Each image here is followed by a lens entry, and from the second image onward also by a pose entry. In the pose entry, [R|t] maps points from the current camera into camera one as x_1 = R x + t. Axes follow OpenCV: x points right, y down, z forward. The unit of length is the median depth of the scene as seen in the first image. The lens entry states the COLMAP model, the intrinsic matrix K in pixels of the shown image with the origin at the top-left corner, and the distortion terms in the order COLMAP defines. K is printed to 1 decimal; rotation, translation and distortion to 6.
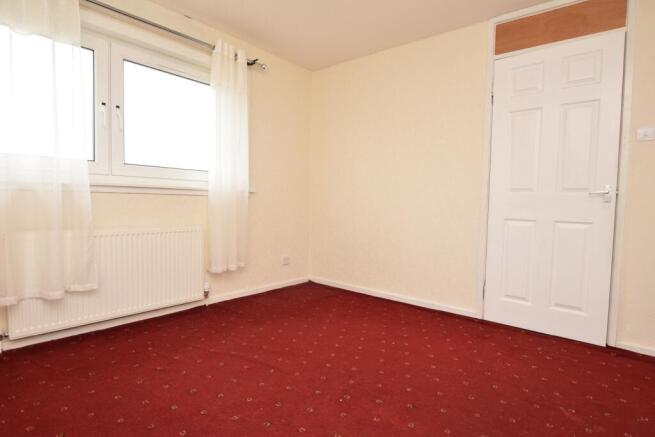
lens RADIAL K [[357.1, 0, 329.5], [0, 357.1, 219.2], [0, 0, 1]] dist [-0.015393, 0.002561]
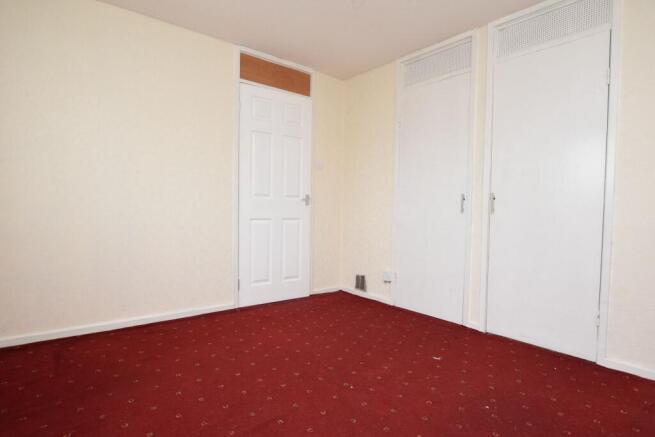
lens RADIAL K [[357.1, 0, 329.5], [0, 357.1, 219.2], [0, 0, 1]] dist [-0.015393, 0.002561]
pose [[0.195379, -0.056498, 0.979099, -0.694968], [0.033590, 0.998139, 0.050894, -0.057358], [-0.980153, 0.022944, 0.196913, 0.540472]]
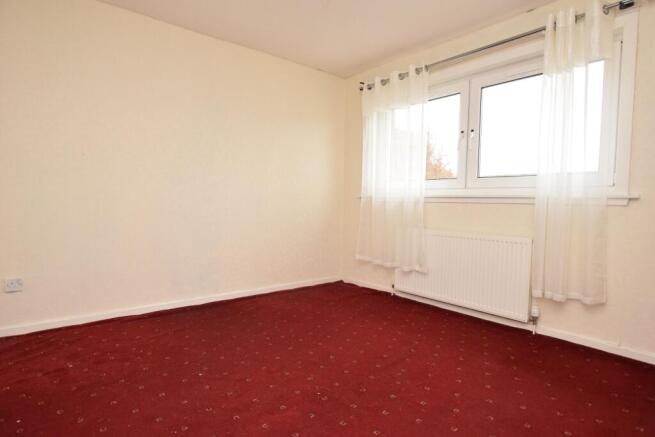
lens RADIAL K [[357.1, 0, 329.5], [0, 357.1, 219.2], [0, 0, 1]] dist [-0.015393, 0.002561]
pose [[-0.183562, 0.016942, -0.982862, 0.650608], [-0.073357, 0.996828, 0.030883, -0.021126], [0.980267, 0.077768, -0.181737, 0.743853]]
